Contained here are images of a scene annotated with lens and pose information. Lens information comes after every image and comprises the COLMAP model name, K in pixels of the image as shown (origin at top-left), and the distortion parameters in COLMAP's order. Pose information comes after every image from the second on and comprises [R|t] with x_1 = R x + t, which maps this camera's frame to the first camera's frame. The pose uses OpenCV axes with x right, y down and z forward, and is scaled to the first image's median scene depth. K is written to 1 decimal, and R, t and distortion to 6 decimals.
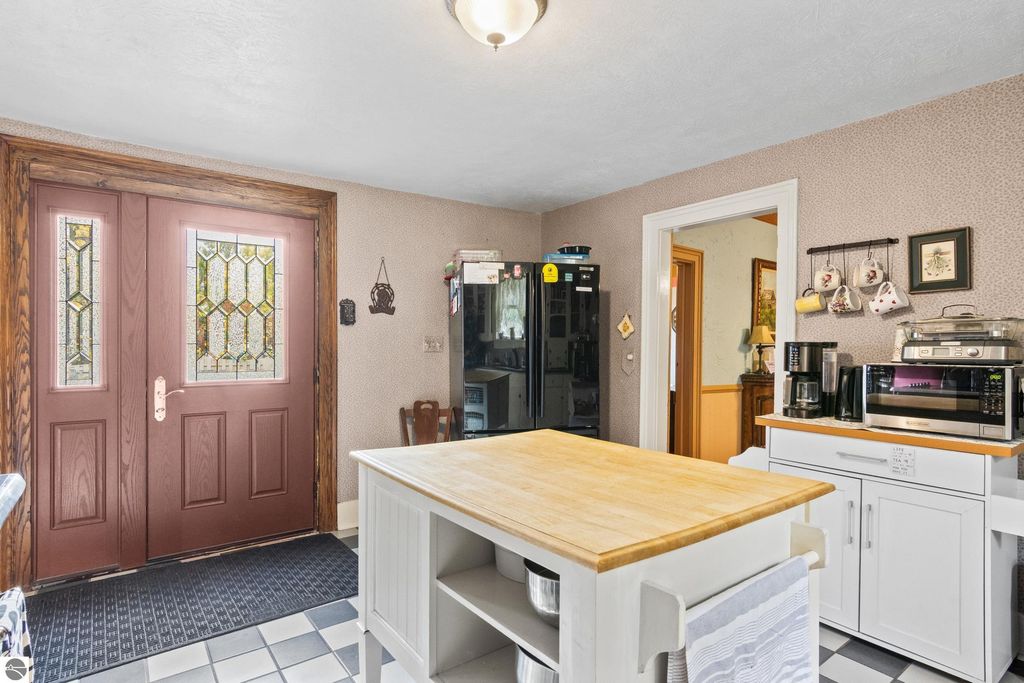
lens RADIAL K [[536.6, 0, 507.9], [0, 536.6, 345.3], [0, 0, 1]] dist [-0.007016, -0.001541]
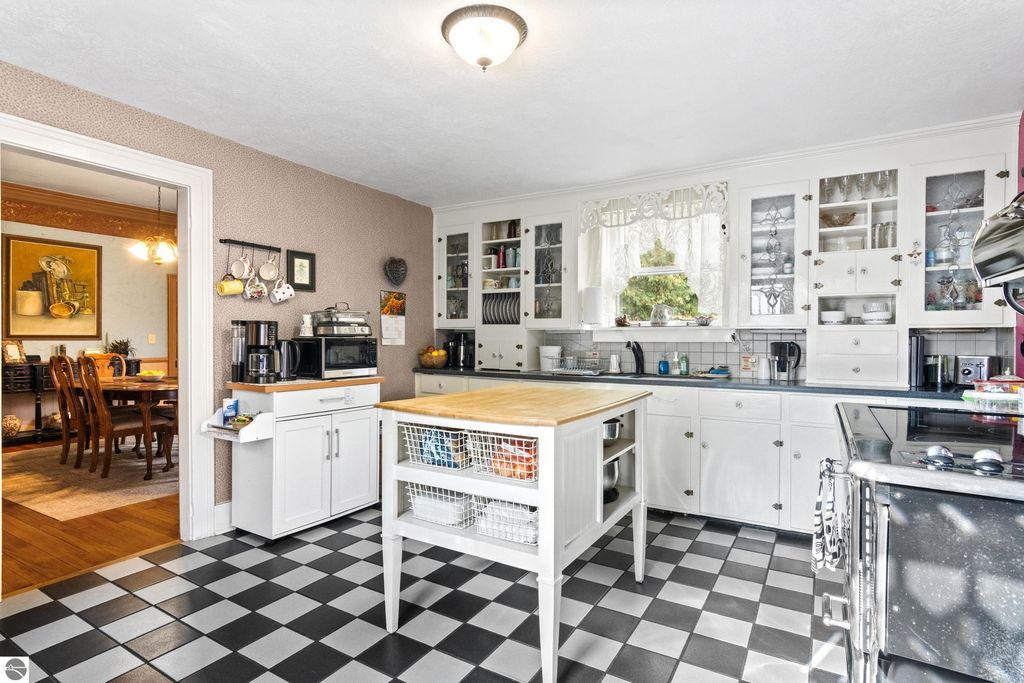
lens RADIAL K [[520.2, 0, 508.6], [0, 520.2, 344.5], [0, 0, 1]] dist [-0.002131, 0.000165]
pose [[-0.367094, -0.012974, 0.930093, -0.798676], [-0.002146, 0.999912, 0.013101, 0.032800], [-0.930181, 0.002814, -0.367089, 0.985969]]
